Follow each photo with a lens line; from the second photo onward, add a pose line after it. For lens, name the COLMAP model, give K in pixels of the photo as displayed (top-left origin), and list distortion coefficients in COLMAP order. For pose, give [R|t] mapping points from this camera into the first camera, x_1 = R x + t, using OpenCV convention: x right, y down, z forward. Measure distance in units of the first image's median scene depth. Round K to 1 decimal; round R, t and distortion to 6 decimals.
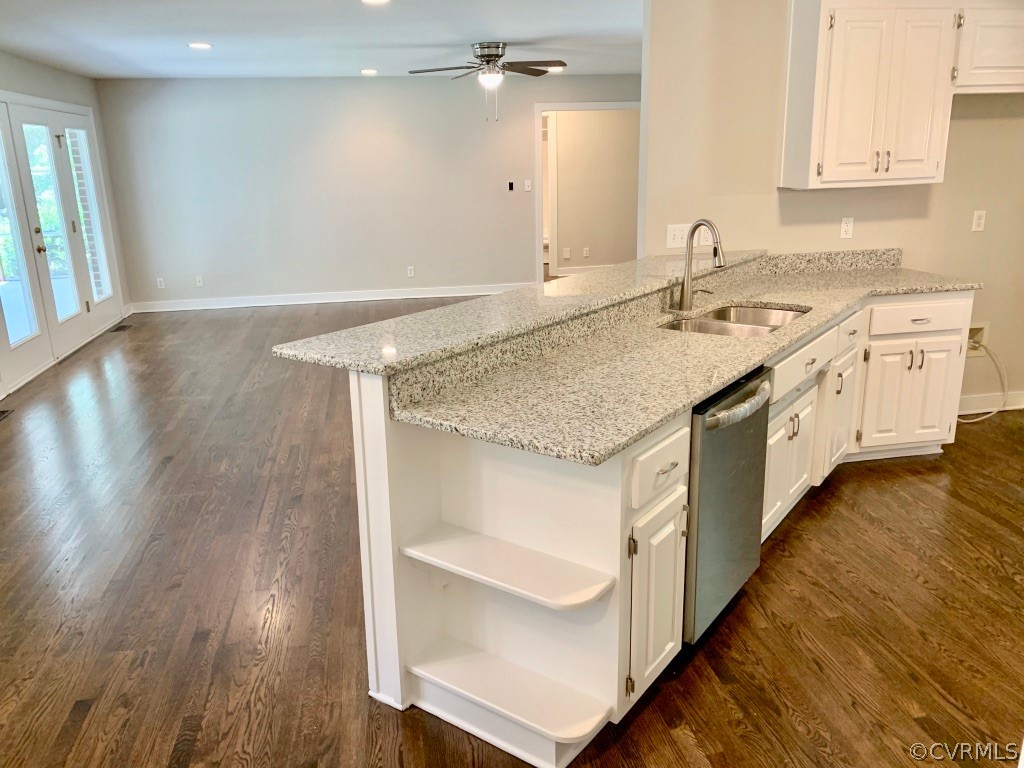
lens RADIAL K [[780.3, 0, 506.4], [0, 780.3, 385.9], [0, 0, 1]] dist [0.075496, -0.104369]
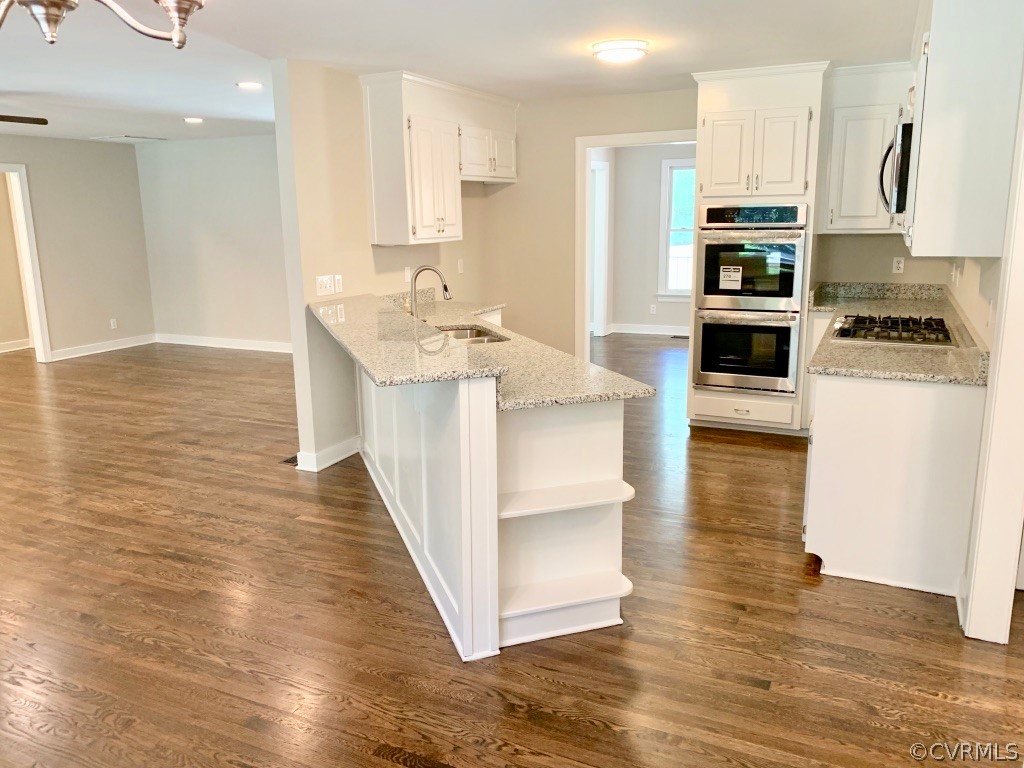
lens RADIAL K [[786.8, 0, 507.7], [0, 786.8, 379.8], [0, 0, 1]] dist [0.008012, -0.004885]
pose [[0.581251, -0.154937, 0.798838, -0.620035], [0.230157, 0.972922, 0.021234, -0.016339], [-0.780497, 0.171516, 0.601171, 0.107002]]
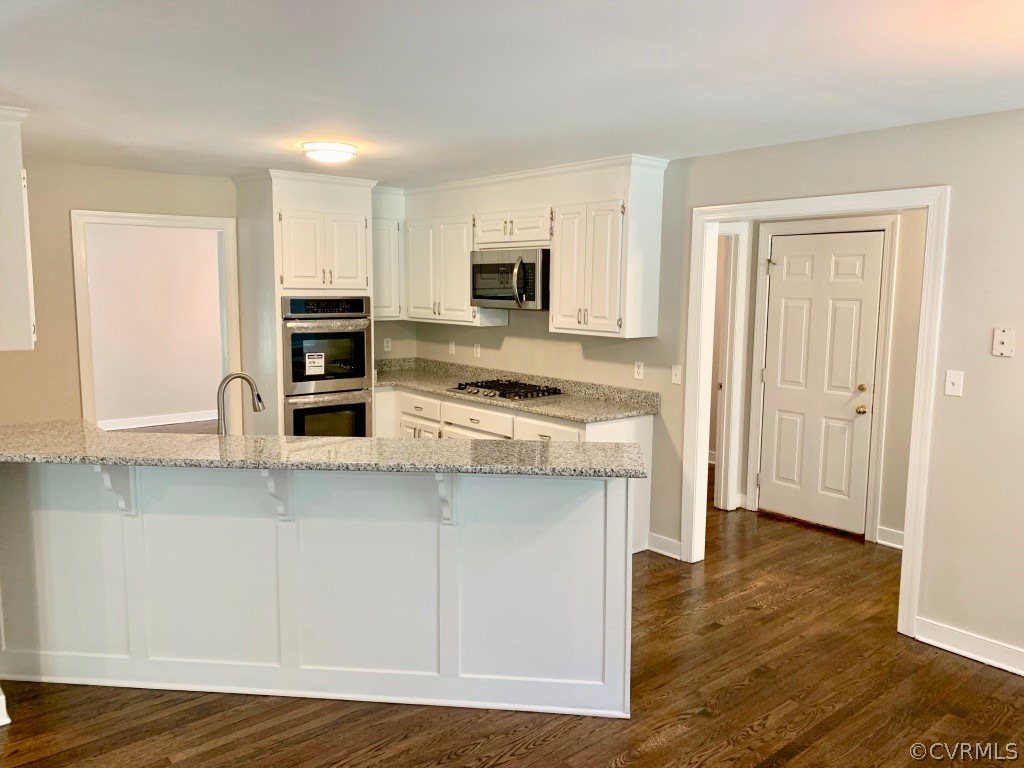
lens RADIAL K [[785.8, 0, 498.5], [0, 785.8, 377.2], [0, 0, 1]] dist [0.058796, -0.097620]
pose [[-0.500269, -0.083654, 0.861819, -0.701938], [0.245162, 0.940907, 0.233643, -0.302635], [-0.830437, 0.328170, -0.450198, 0.973238]]
